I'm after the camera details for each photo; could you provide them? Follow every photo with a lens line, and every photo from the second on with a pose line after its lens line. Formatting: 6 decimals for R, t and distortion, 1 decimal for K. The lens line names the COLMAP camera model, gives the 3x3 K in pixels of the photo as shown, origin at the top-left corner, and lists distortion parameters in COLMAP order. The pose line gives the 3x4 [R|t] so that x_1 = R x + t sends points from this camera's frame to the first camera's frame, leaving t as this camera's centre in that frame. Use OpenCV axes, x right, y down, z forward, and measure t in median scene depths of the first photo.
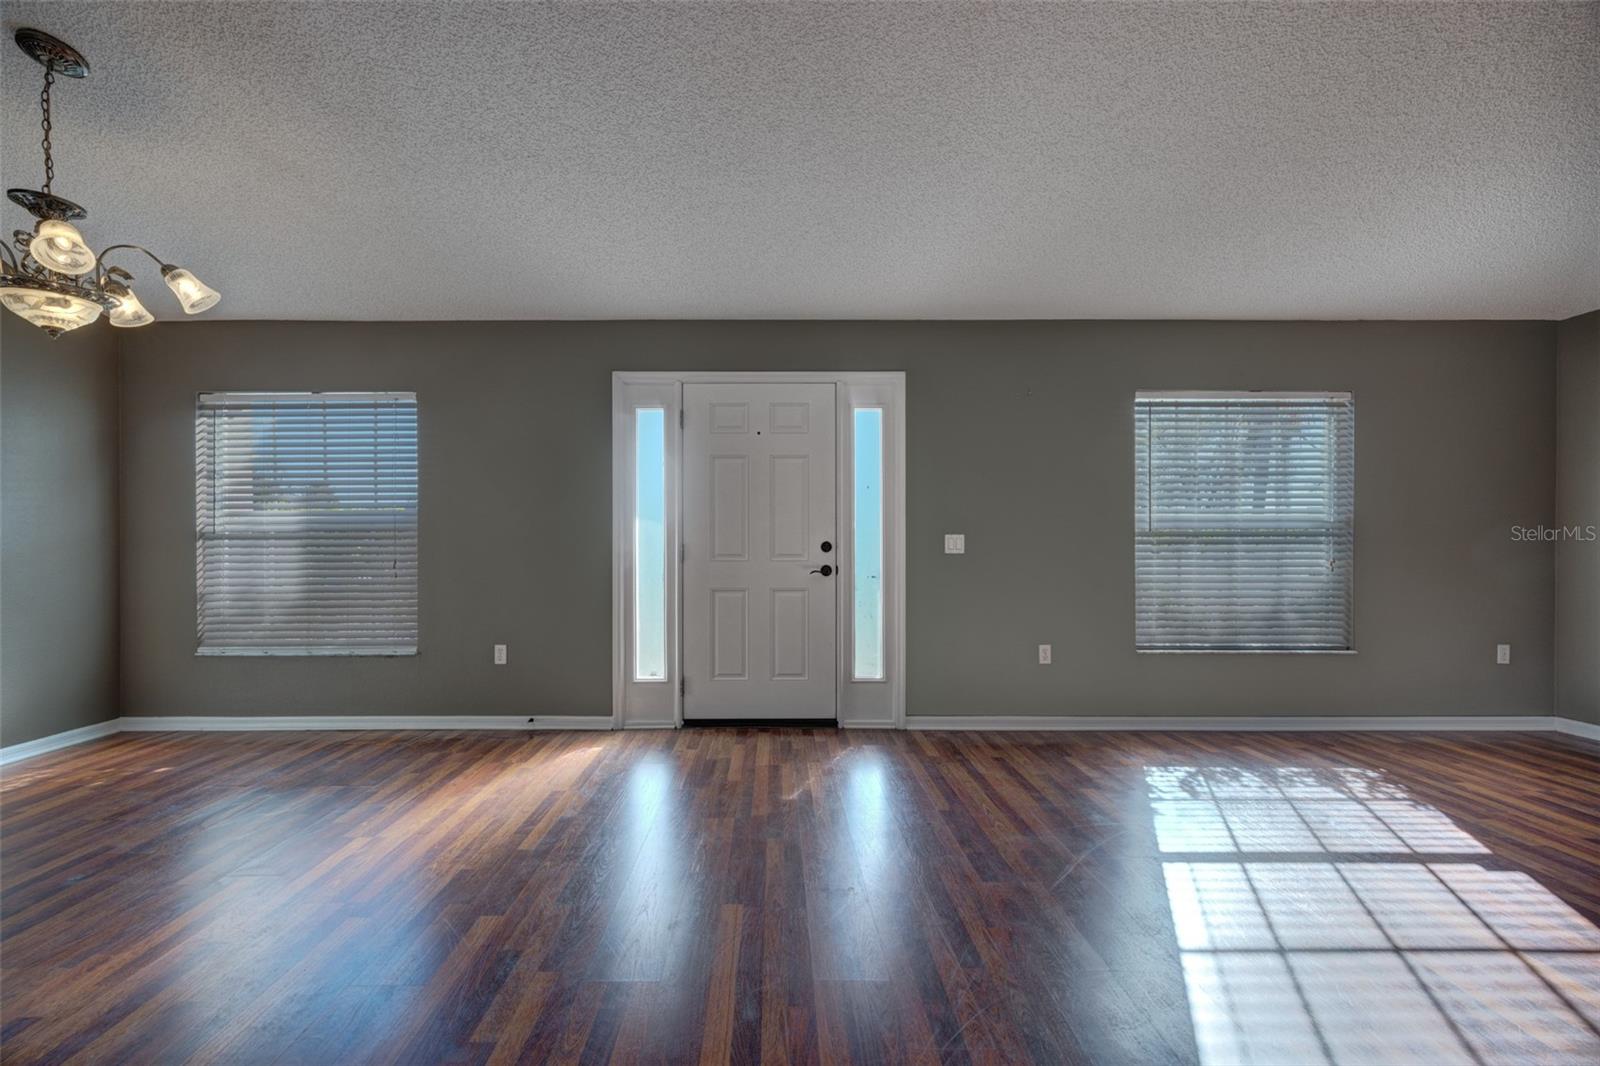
lens RADIAL K [[617.7, 0, 793.9], [0, 617.7, 544.1], [0, 0, 1]] dist [0.003575, -0.000684]
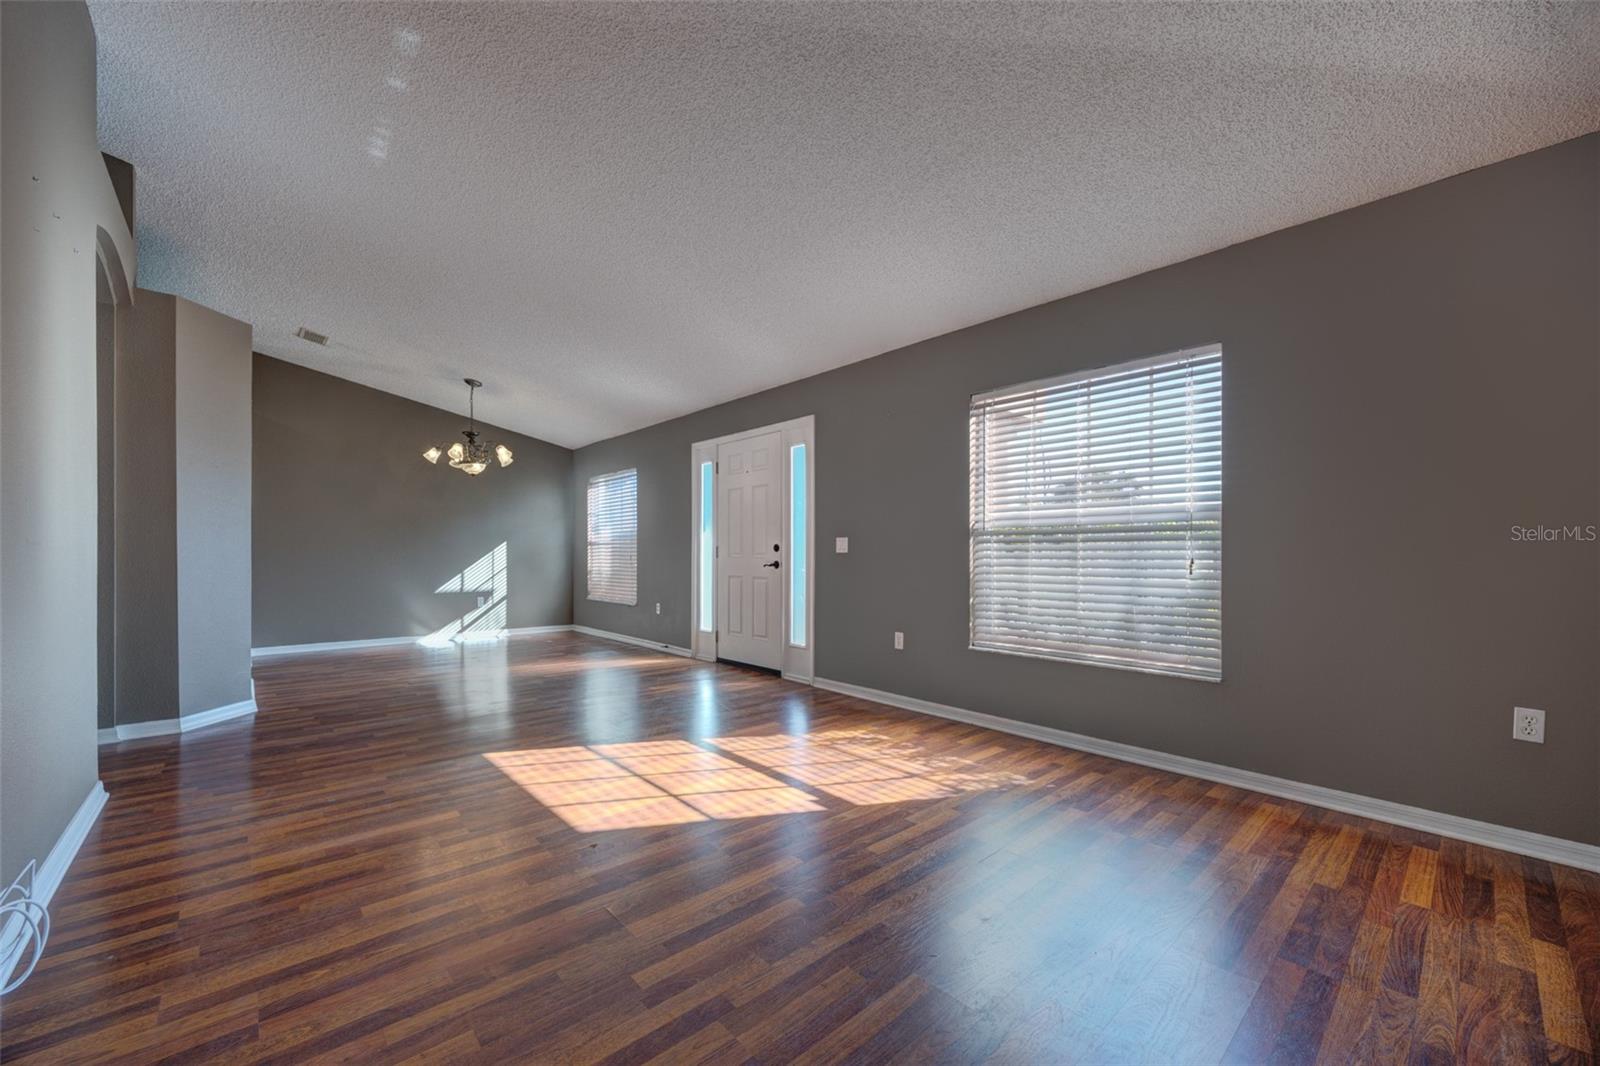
lens RADIAL K [[617.7, 0, 764.6], [0, 617.7, 554.9], [0, 0, 1]] dist [0.003575, -0.000684]
pose [[0.647840, 0.002744, -0.761771, 1.221013], [0.001783, 0.999985, 0.005118, 0.014704], [0.761774, -0.004674, 0.647826, 0.075291]]
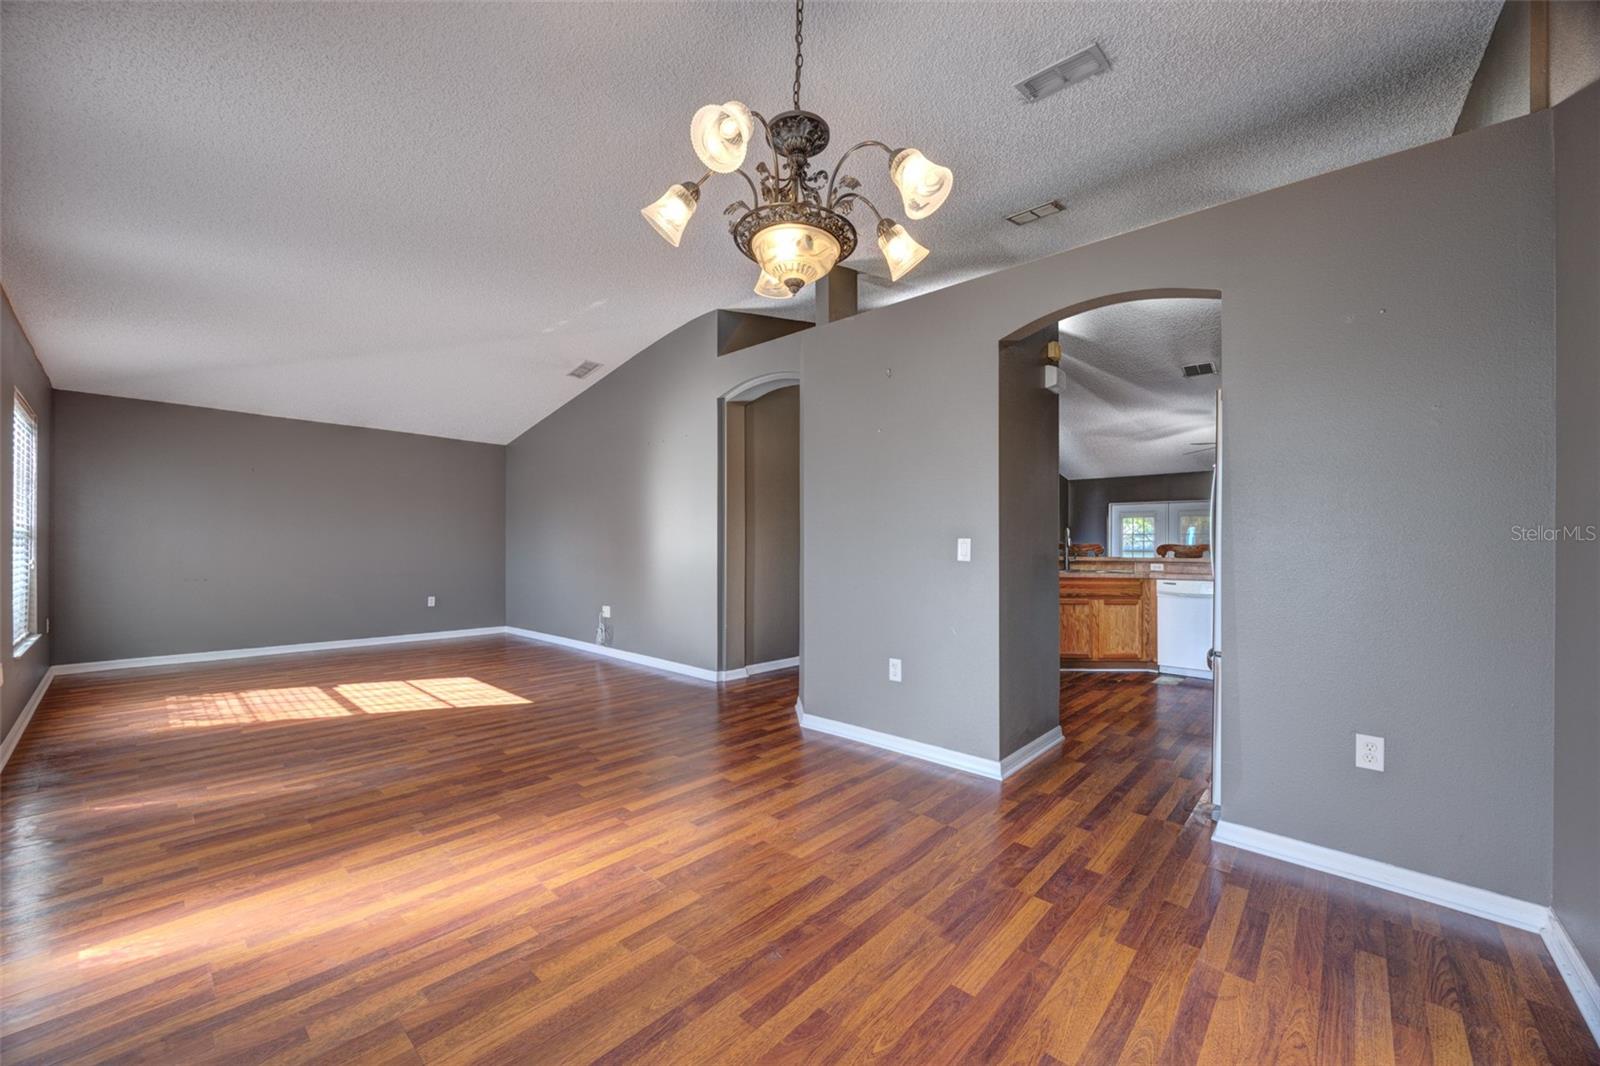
lens RADIAL K [[617.7, 0, 800.3], [0, 617.7, 545.6], [0, 0, 1]] dist [0.003575, -0.000684]
pose [[-0.737035, 0.002910, 0.675849, -1.099879], [-0.009049, 0.999859, -0.014174, 0.006879], [-0.675794, -0.016563, -0.736904, 1.005114]]
